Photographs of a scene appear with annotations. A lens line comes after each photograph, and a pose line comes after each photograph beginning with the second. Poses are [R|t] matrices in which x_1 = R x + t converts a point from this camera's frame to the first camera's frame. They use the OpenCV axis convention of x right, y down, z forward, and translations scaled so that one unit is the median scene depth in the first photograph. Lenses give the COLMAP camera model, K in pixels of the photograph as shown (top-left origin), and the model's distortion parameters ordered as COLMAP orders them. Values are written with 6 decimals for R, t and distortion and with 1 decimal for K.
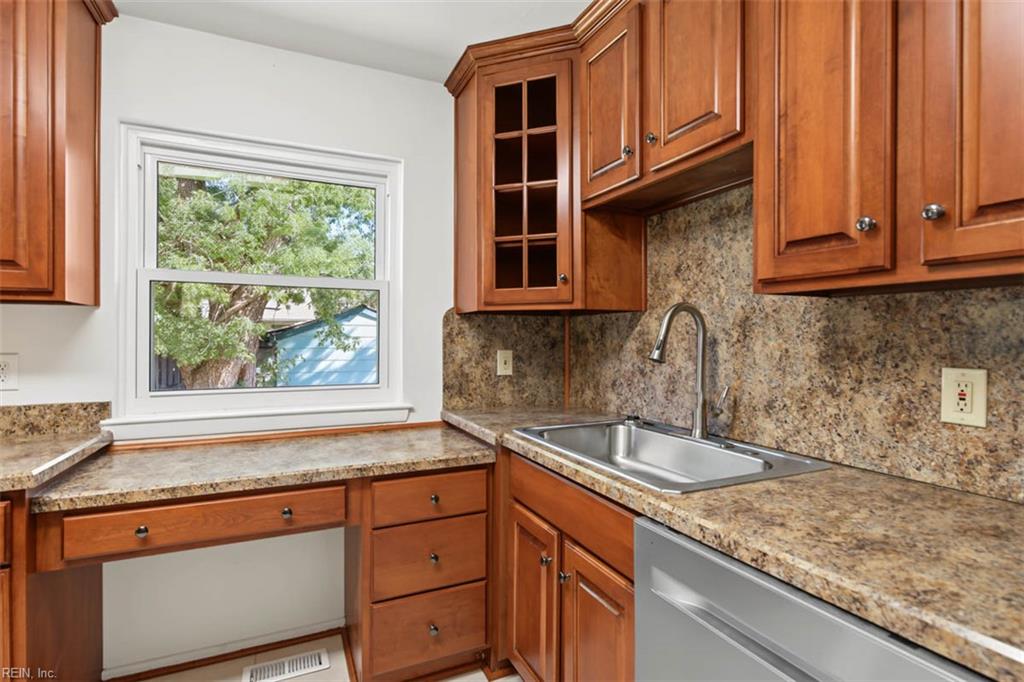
lens RADIAL K [[500.2, 0, 517.9], [0, 500.2, 336.3], [0, 0, 1]] dist [0.000071, 0.000137]
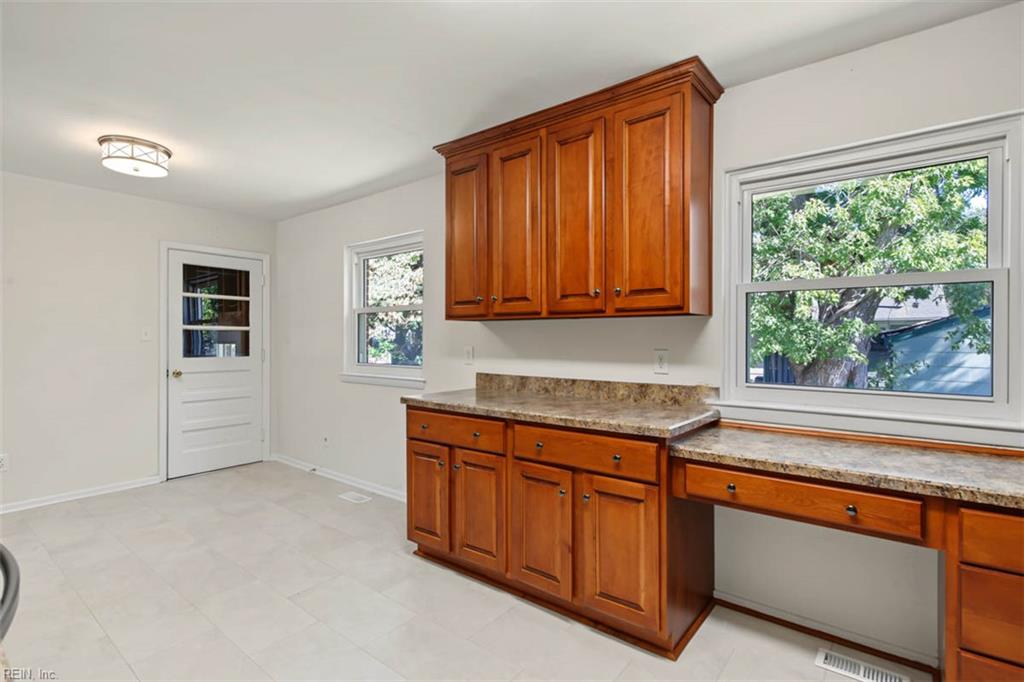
lens RADIAL K [[500.2, 0, 517.9], [0, 500.2, 336.3], [0, 0, 1]] dist [0.000071, 0.000137]
pose [[0.444817, -0.002617, -0.895618, 0.127794], [0.000265, 0.999996, -0.002791, -0.000869], [0.895621, 0.001004, 0.444816, -0.058844]]
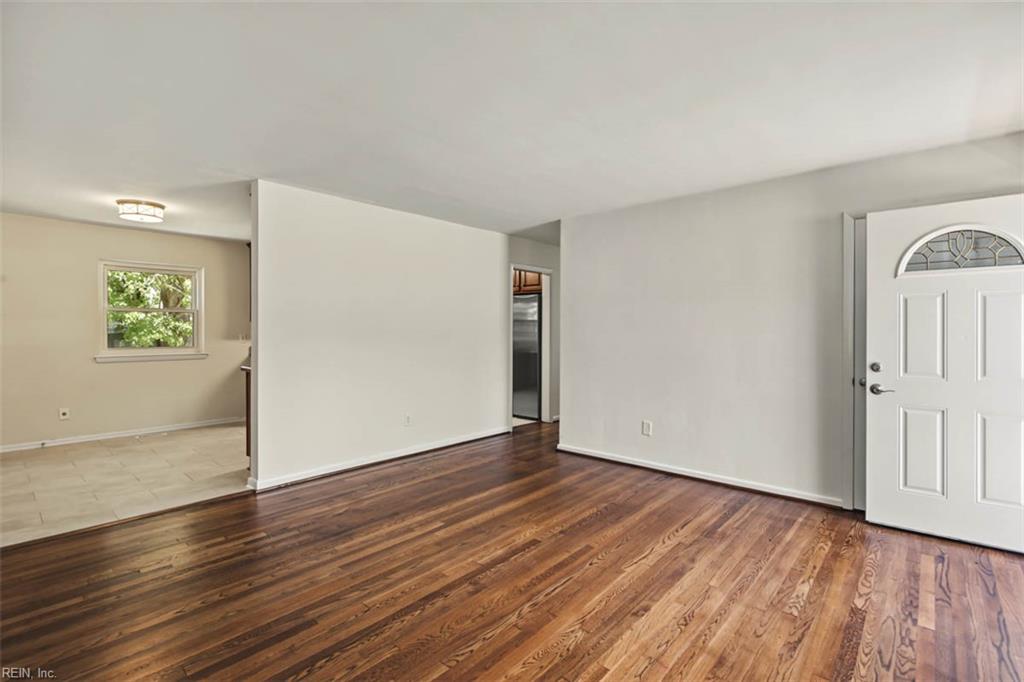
lens RADIAL K [[478.3, 0, 514.1], [0, 478.3, 331.0], [0, 0, 1]] dist [0.002691, -0.000249]
pose [[0.916335, 0.000484, 0.400412, -1.181235], [-0.002465, 0.999987, 0.004430, -0.008117], [-0.400405, -0.005047, 0.916324, -3.412449]]
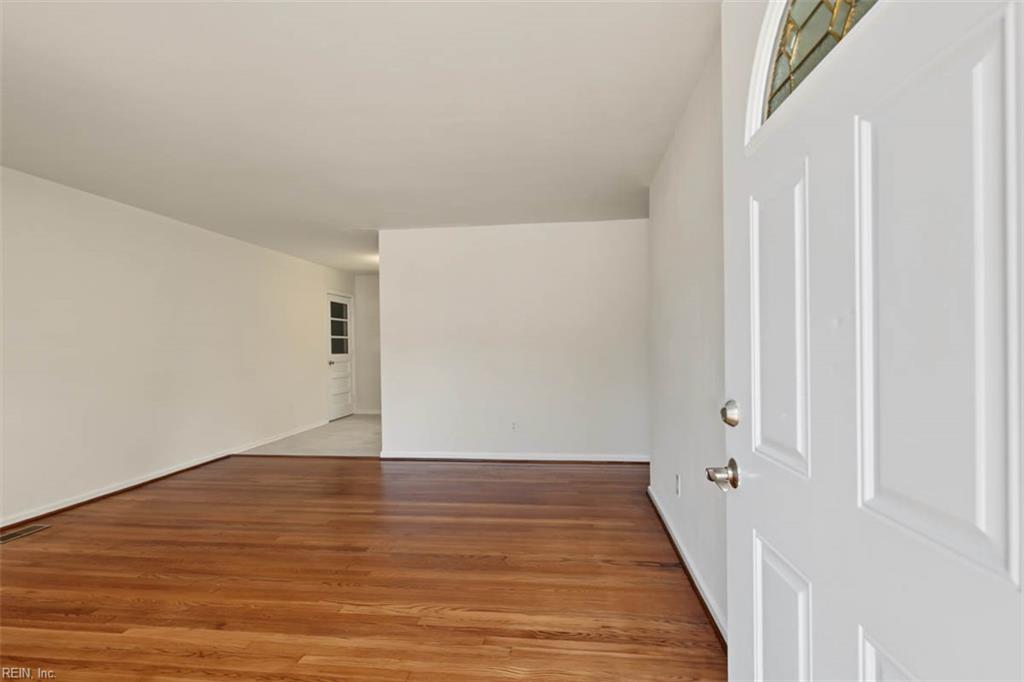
lens RADIAL K [[478.3, 0, 514.1], [0, 478.3, 331.0], [0, 0, 1]] dist [0.002691, -0.000249]
pose [[0.847820, -0.028047, -0.529543, 0.740836], [0.013612, 0.999422, -0.031141, 0.046251], [0.530110, 0.019194, 0.847712, -3.060835]]
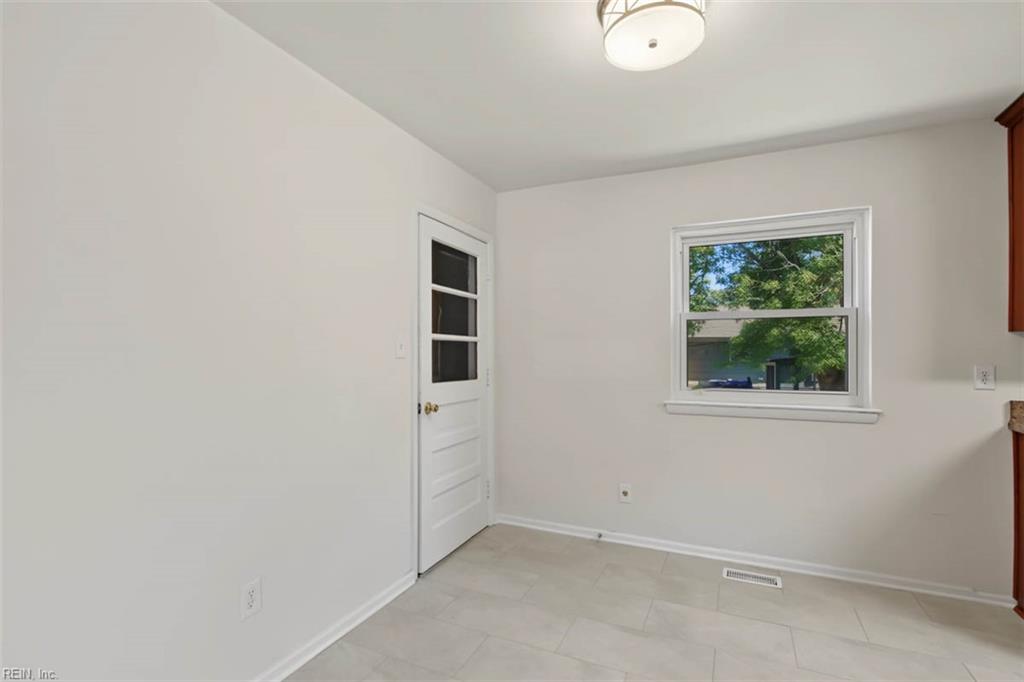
lens RADIAL K [[479.0, 0, 513.9], [0, 479.0, 350.0], [0, 0, 1]] dist [0.001501, 0.000190]
pose [[0.655506, -0.000900, -0.755189, -1.447466], [-0.001115, 0.999997, -0.002159, -0.006027], [0.755189, 0.002257, 0.655503, -1.214474]]
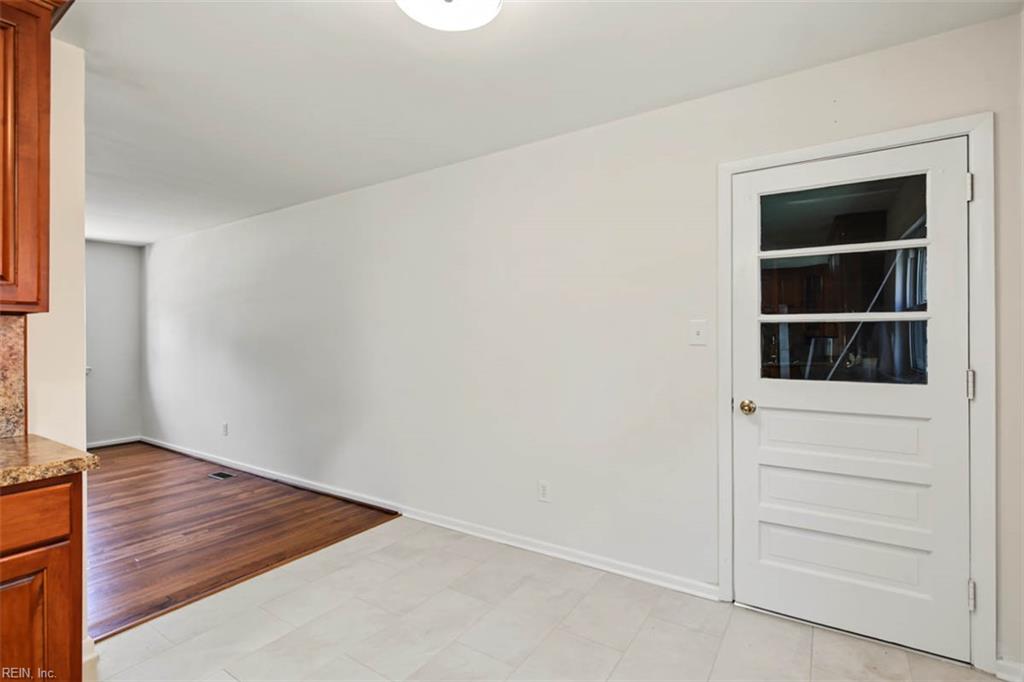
lens RADIAL K [[474.1, 0, 513.5], [0, 474.1, 337.7], [0, 0, 1]] dist [-0.001011, -0.000943]
pose [[-0.858894, 0.005867, -0.512119, -1.628856], [0.005951, 0.999981, 0.001477, -0.009247], [0.512118, -0.001779, -0.858913, 0.271133]]
